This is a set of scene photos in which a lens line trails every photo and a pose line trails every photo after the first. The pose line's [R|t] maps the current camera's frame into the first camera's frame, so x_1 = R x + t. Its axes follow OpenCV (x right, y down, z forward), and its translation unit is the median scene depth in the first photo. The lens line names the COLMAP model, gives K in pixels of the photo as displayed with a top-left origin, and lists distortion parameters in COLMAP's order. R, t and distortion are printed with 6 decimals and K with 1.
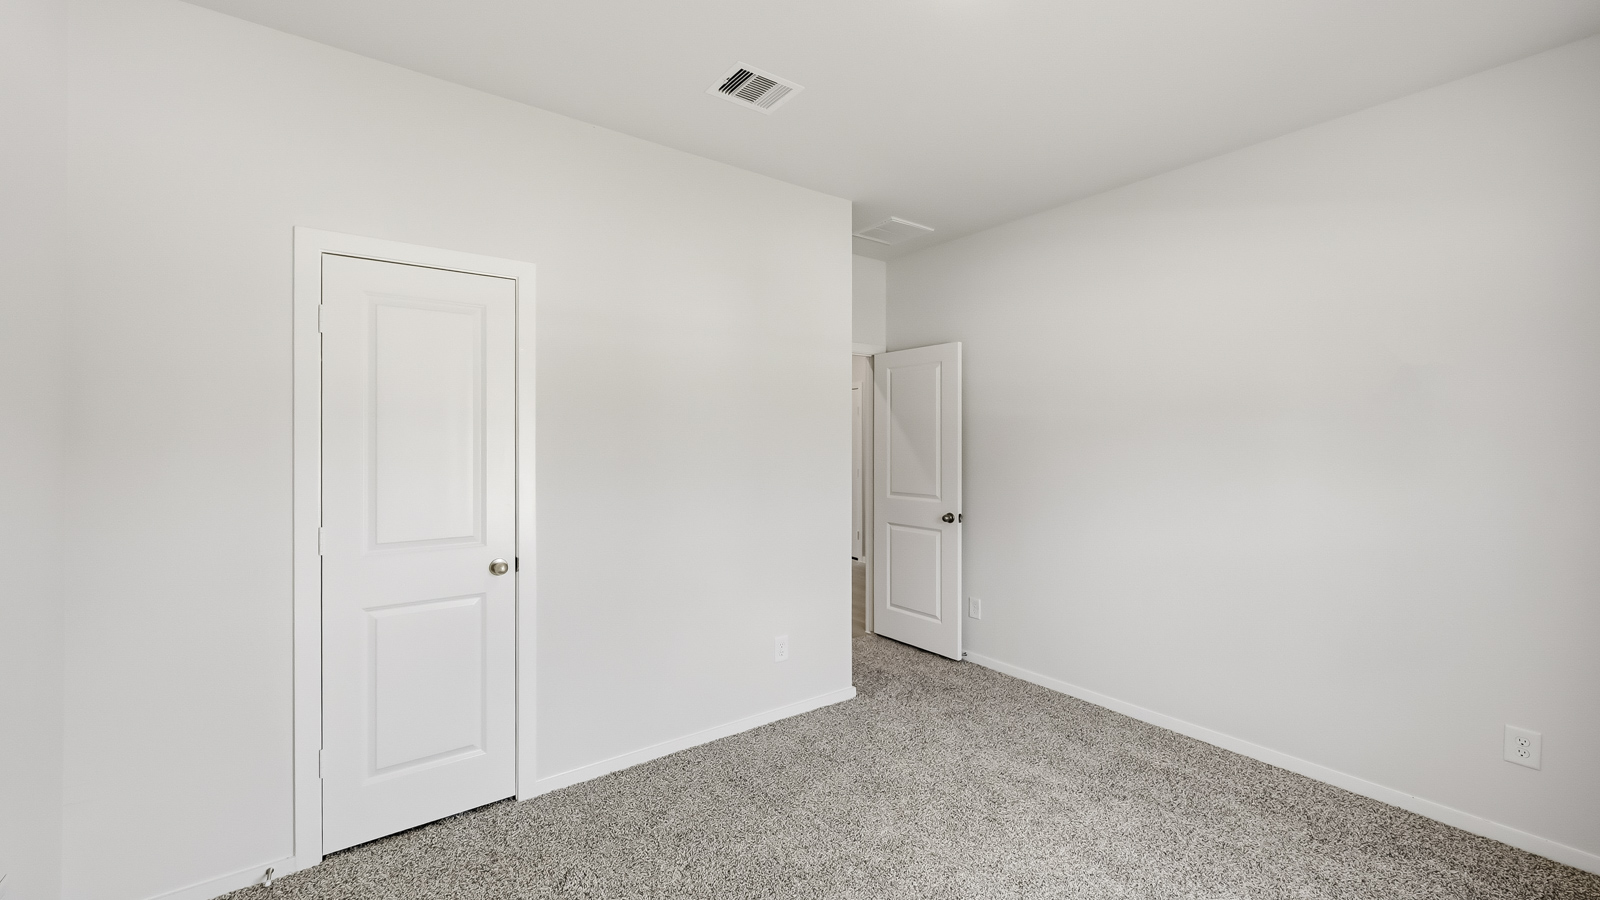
lens RADIAL K [[637.0, 0, 798.8], [0, 637.0, 448.4], [0, 0, 1]] dist [-0.000877, -0.000186]
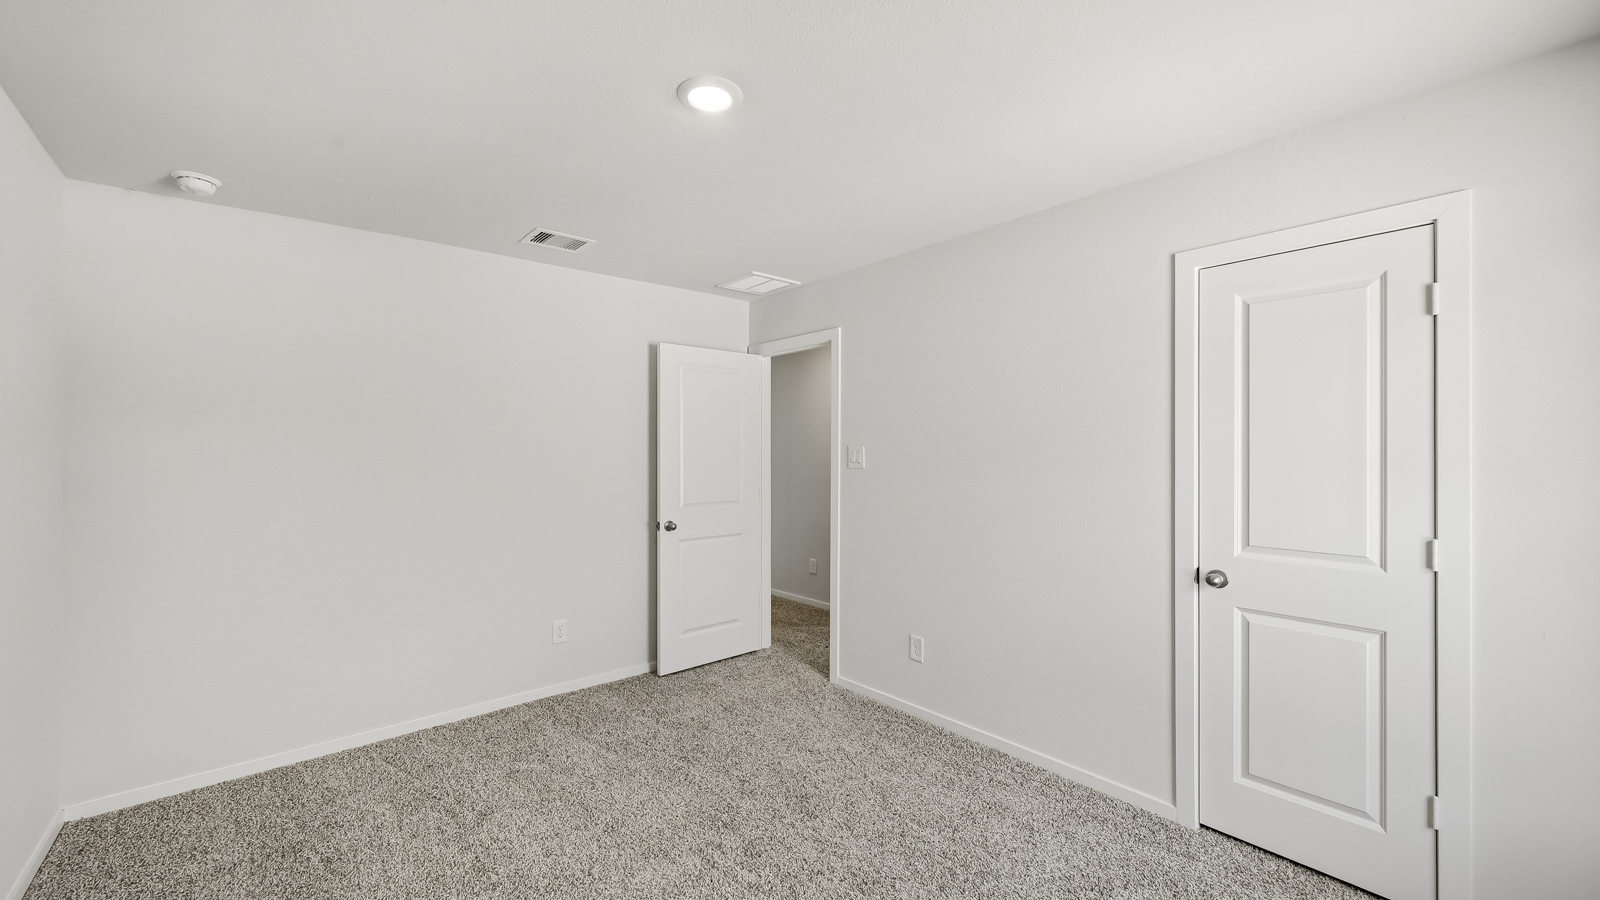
lens RADIAL K [[632.6, 0, 800.0], [0, 632.6, 450.0], [0, 0, 1]] dist [0.000270, 0.000168]
pose [[0.099682, 0.007666, -0.994990, 0.281783], [-0.001294, 0.999970, 0.007574, -0.004512], [0.995019, 0.000533, 0.099689, 0.233713]]
